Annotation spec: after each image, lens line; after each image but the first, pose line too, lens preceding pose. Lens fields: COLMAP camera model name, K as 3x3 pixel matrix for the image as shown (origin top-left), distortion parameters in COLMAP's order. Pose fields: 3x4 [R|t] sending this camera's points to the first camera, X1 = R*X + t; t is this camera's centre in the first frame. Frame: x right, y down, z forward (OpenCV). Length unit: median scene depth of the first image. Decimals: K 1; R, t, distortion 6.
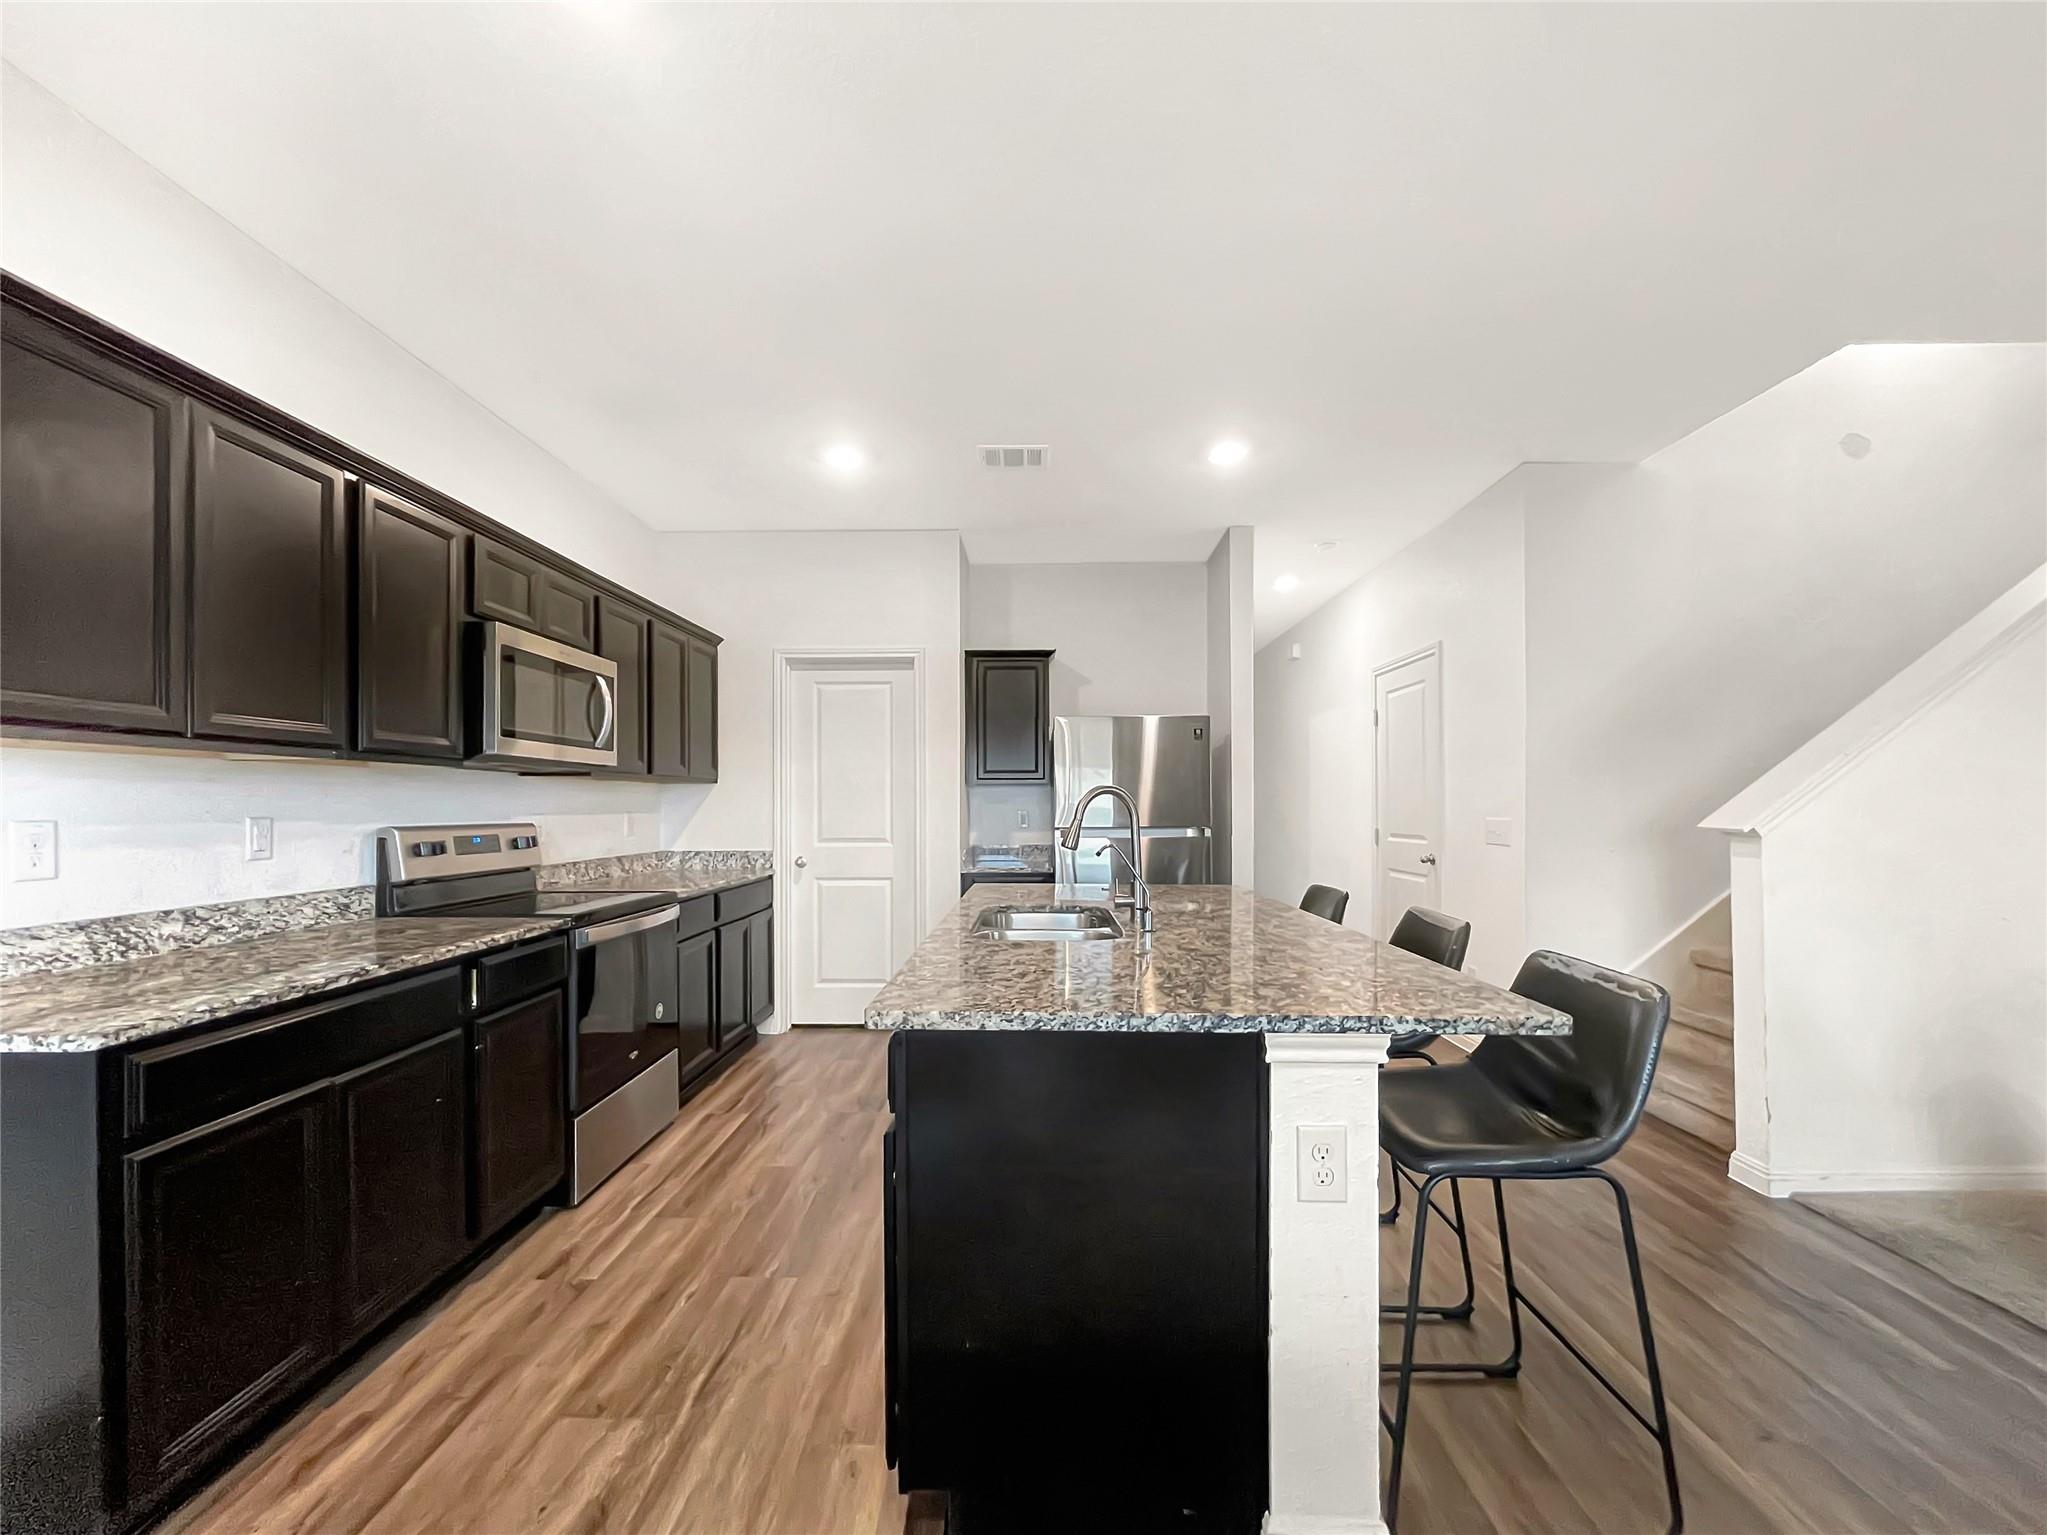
lens RADIAL K [[861.7, 0, 1009.1], [0, 861.7, 805.0], [0, 0, 1]] dist [-0.002219, 0.000732]
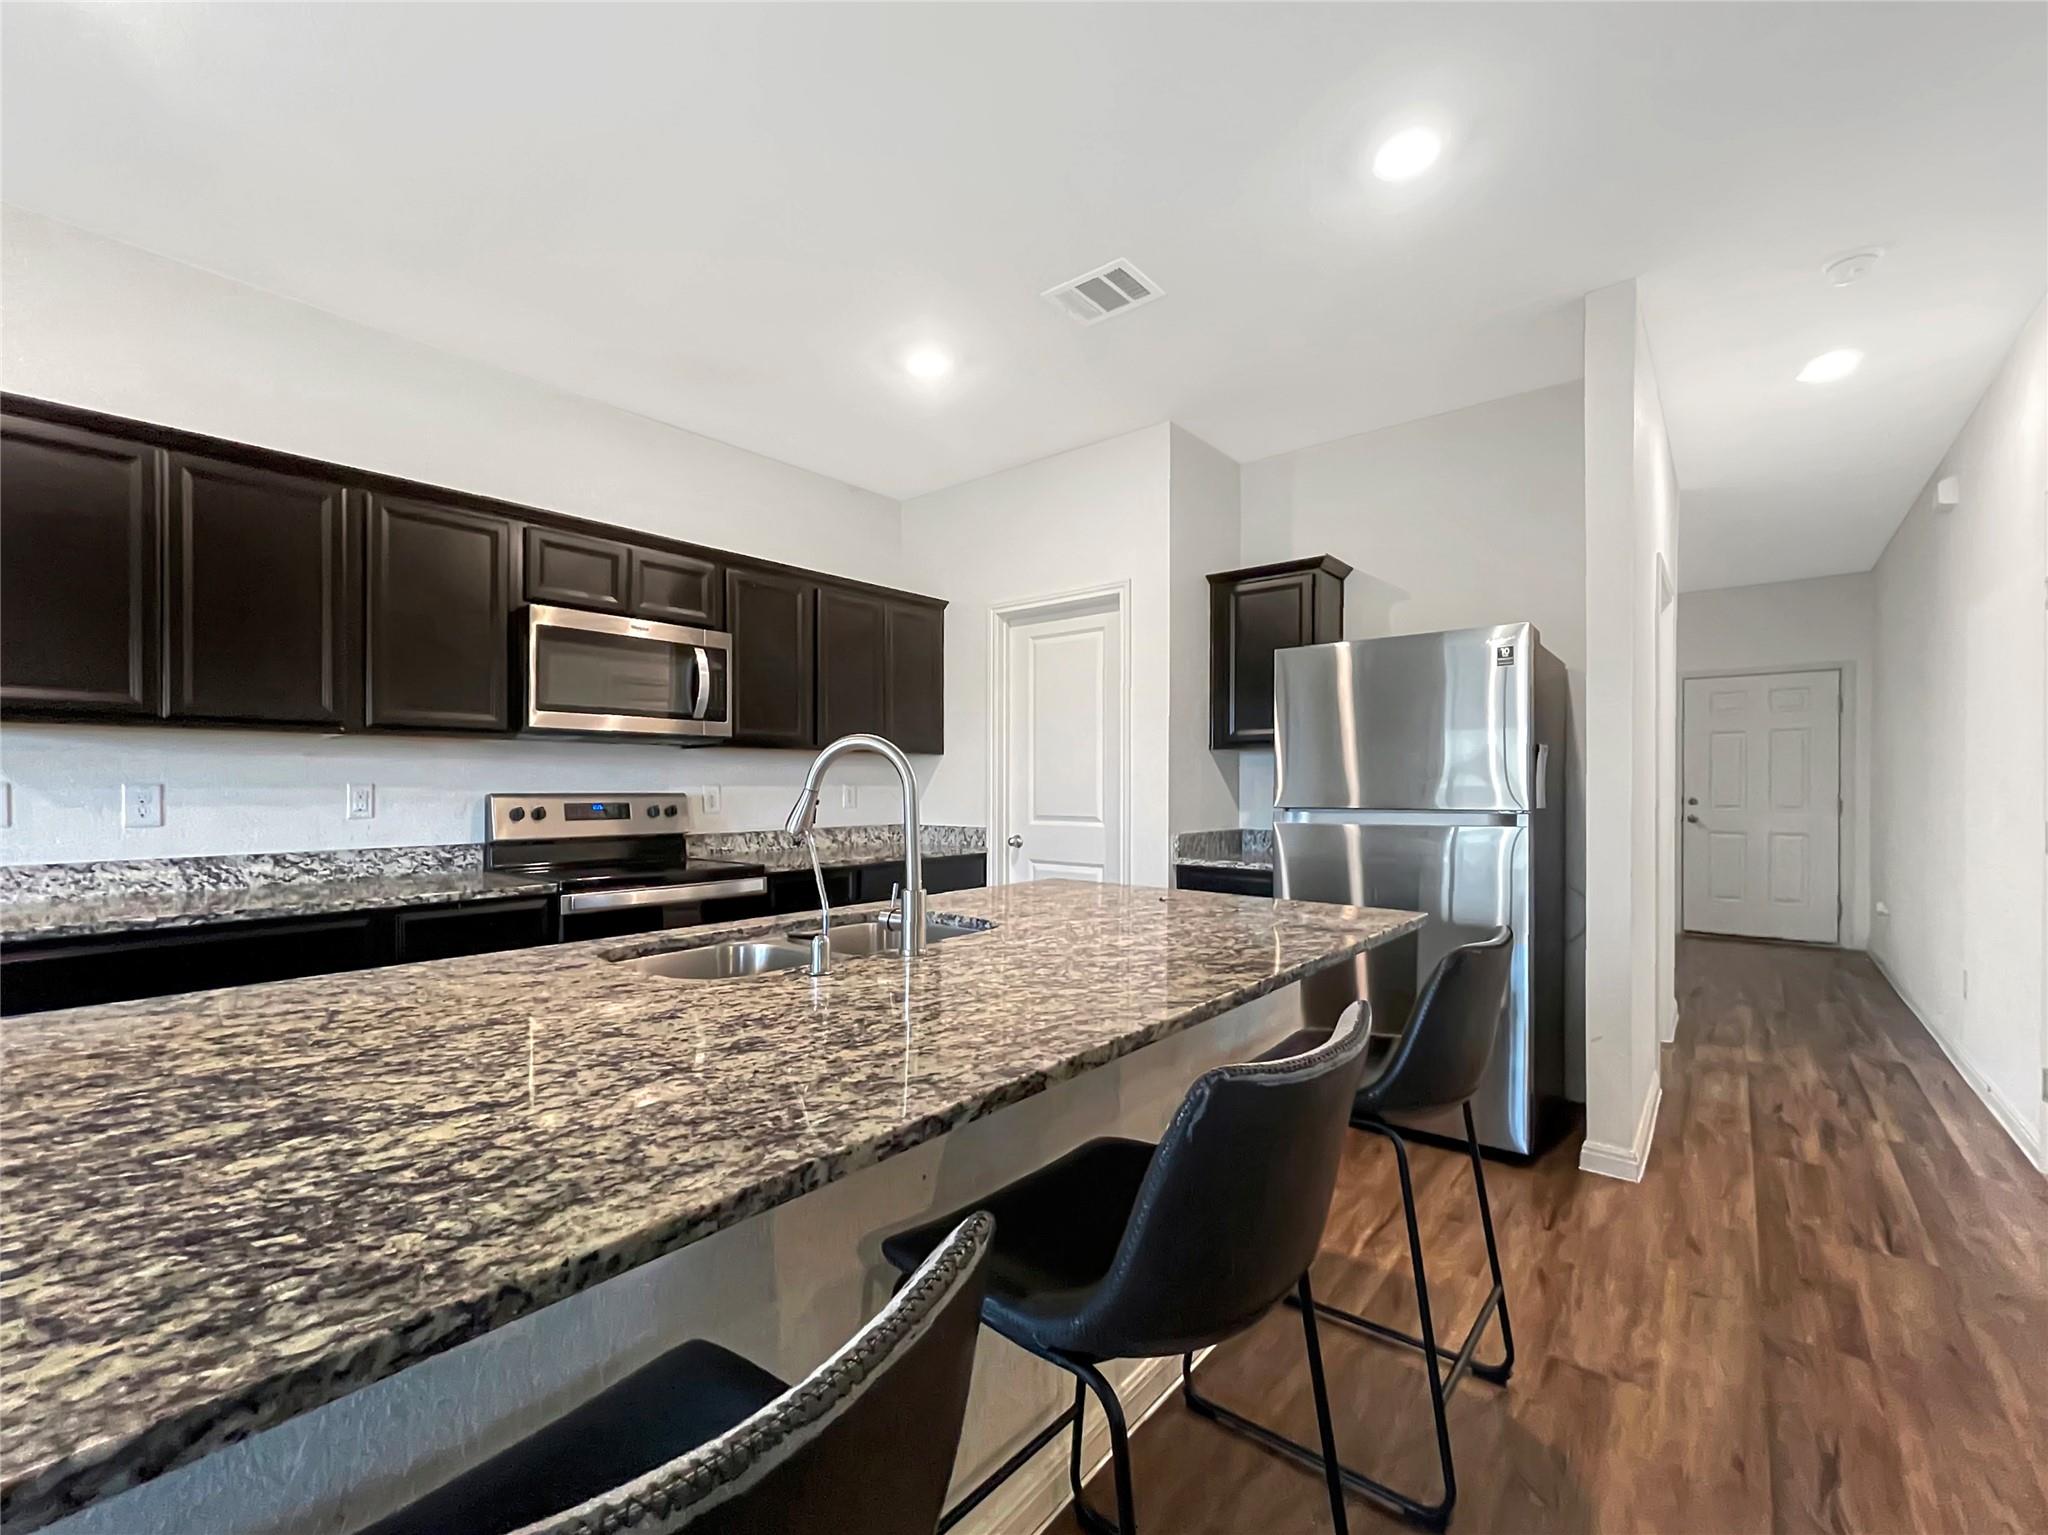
lens RADIAL K [[862.1, 0, 1011.3], [0, 862.1, 782.4], [0, 0, 1]] dist [-0.002219, 0.000732]
pose [[0.779577, -0.002353, -0.626302, 0.549356], [0.000457, 0.999995, -0.003189, 0.014533], [0.626306, 0.002200, 0.779574, 0.534201]]
